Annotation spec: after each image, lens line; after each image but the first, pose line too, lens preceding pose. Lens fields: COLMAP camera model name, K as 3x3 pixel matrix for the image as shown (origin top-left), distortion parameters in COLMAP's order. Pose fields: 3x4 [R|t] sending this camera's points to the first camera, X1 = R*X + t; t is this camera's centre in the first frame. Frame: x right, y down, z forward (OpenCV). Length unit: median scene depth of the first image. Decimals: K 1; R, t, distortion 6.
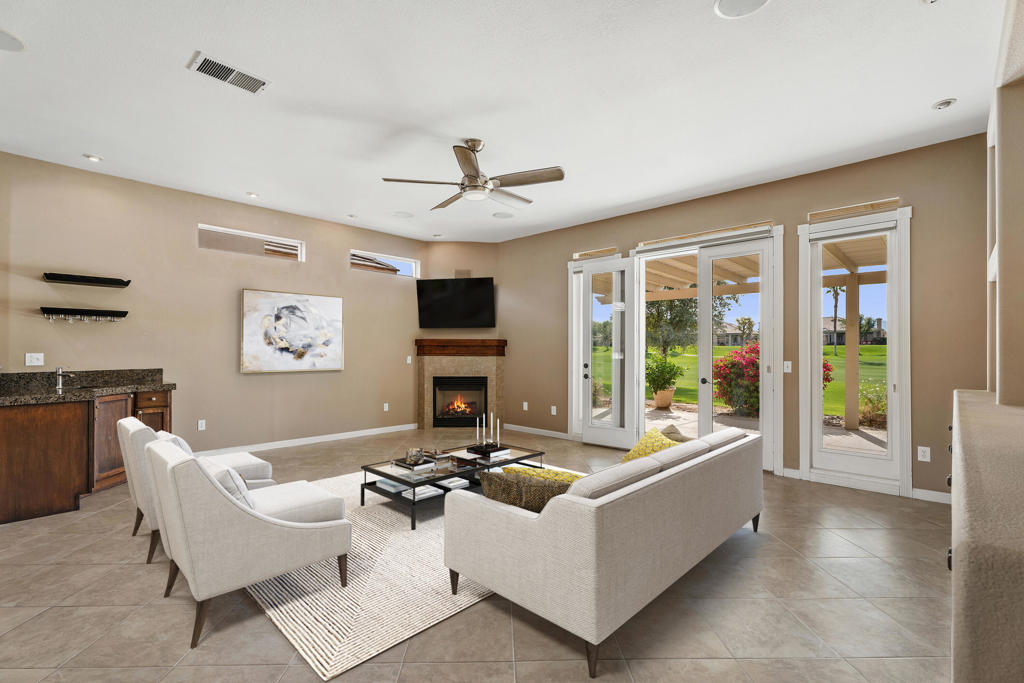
lens RADIAL K [[460.4, 0, 511.6], [0, 460.4, 346.6], [0, 0, 1]] dist [0.002937, -0.000139]
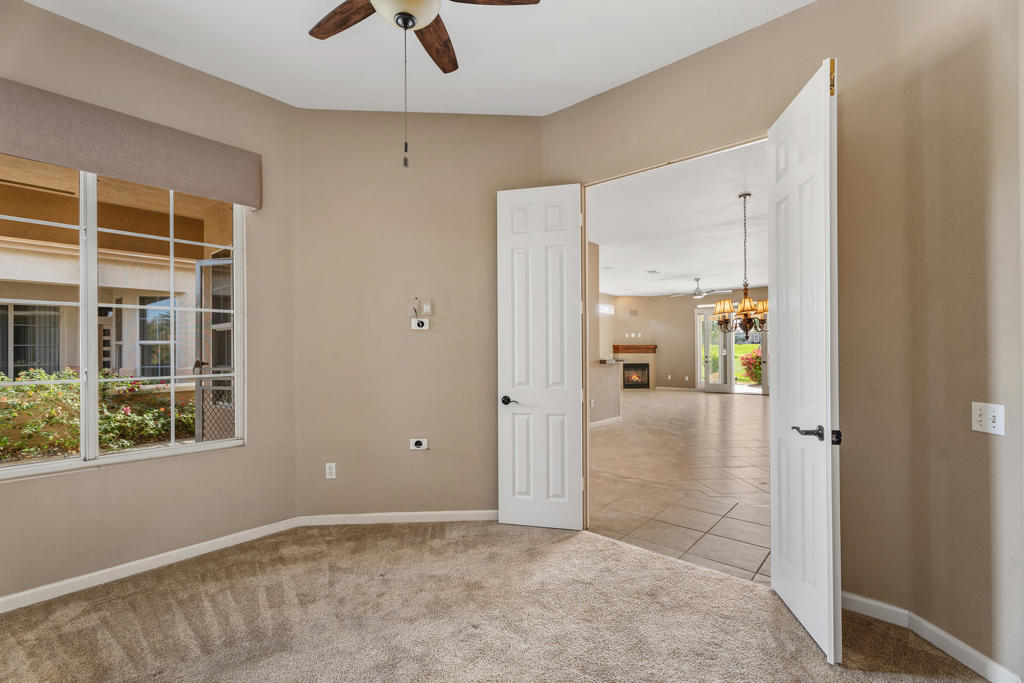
lens RADIAL K [[460.4, 0, 515.9], [0, 460.4, 346.5], [0, 0, 1]] dist [0.002937, -0.000139]
pose [[0.998093, -0.006201, 0.061412, -0.889336], [0.006189, 0.999981, 0.000381, -0.015298], [-0.061413, -0.000001, 0.998112, -1.154658]]
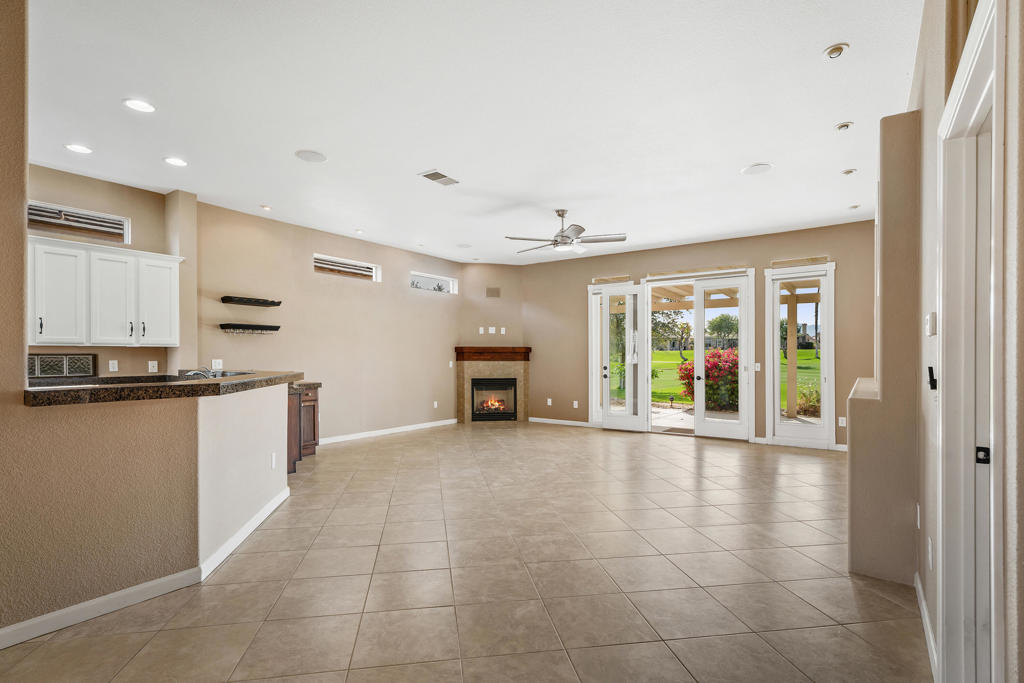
lens RADIAL K [[498.7, 0, 516.0], [0, 498.7, 353.9], [0, 0, 1]] dist [0.012282, 0.000567]
pose [[0.988719, -0.002173, 0.149767, -0.289127], [0.001538, 0.999989, 0.004356, -0.003679], [-0.149775, -0.004076, 0.988712, -0.326875]]
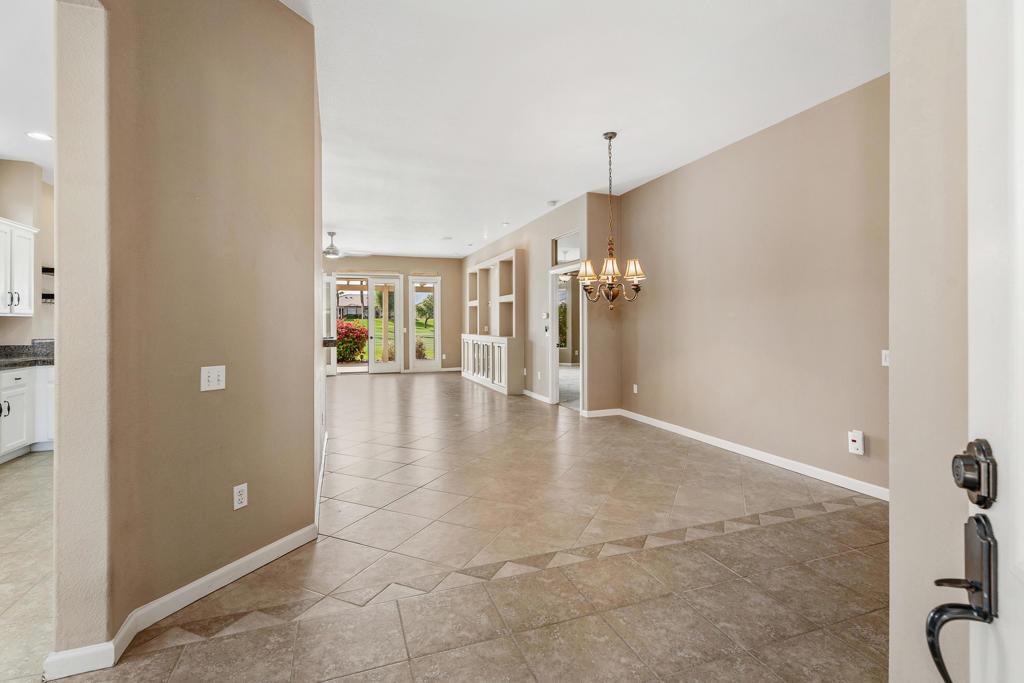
lens RADIAL K [[460.4, 0, 520.8], [0, 460.4, 319.9], [0, 0, 1]] dist [0.002937, -0.000139]
pose [[0.422158, 0.003097, 0.906517, -1.104253], [-0.003166, 0.999993, -0.001942, -0.008578], [-0.906517, -0.002050, 0.422165, -0.507012]]
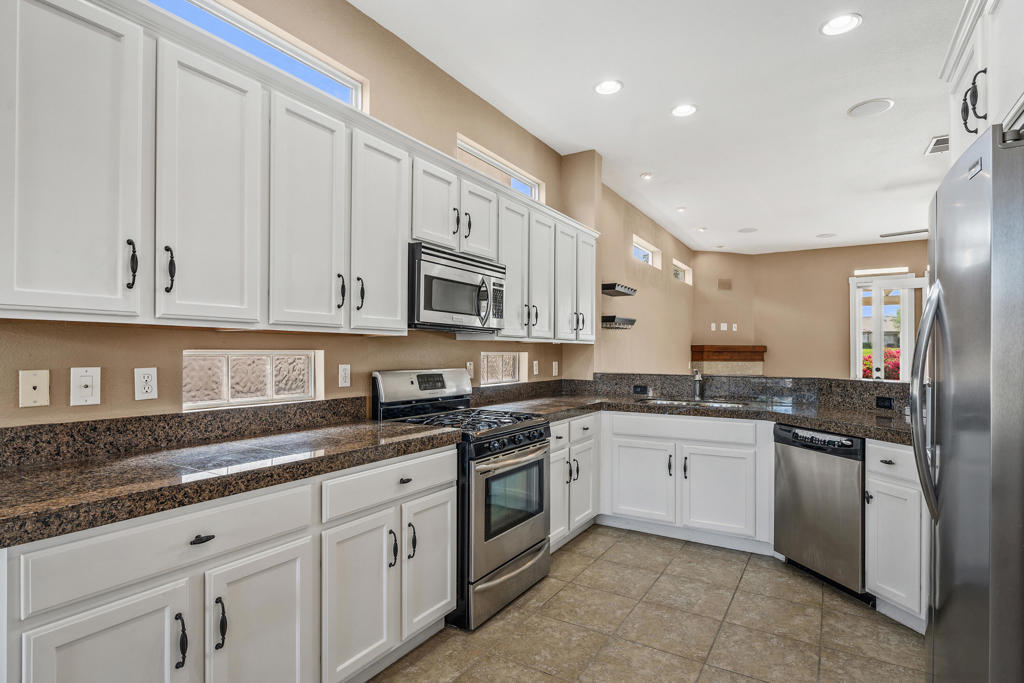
lens RADIAL K [[519.3, 0, 518.3], [0, 519.3, 350.7], [0, 0, 1]] dist [-0.004140, -0.000302]
pose [[0.976791, 0.003970, 0.214157, -0.987727], [-0.004736, 0.999984, 0.003060, -0.005893], [-0.214142, -0.004003, 0.976794, -0.067604]]
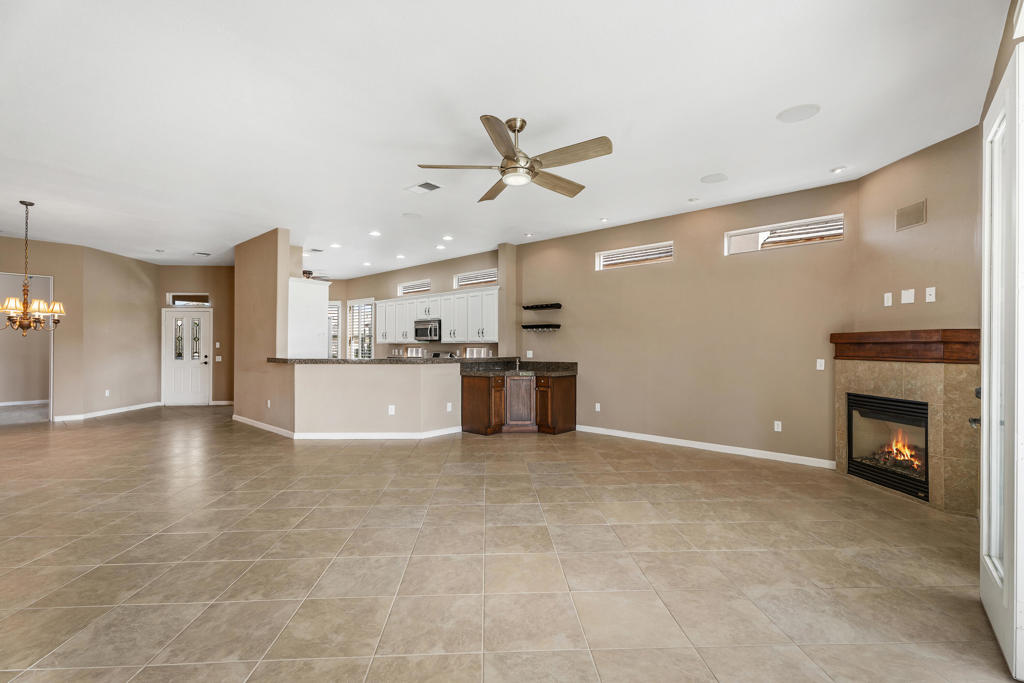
lens RADIAL K [[460.4, 0, 509.8], [0, 460.4, 342.2], [0, 0, 1]] dist [0.002937, -0.000139]
pose [[0.020172, -0.012817, -0.999714, 0.525139], [0.003664, 0.999912, -0.012746, 0.002900], [0.999790, -0.003406, 0.020217, 0.611255]]
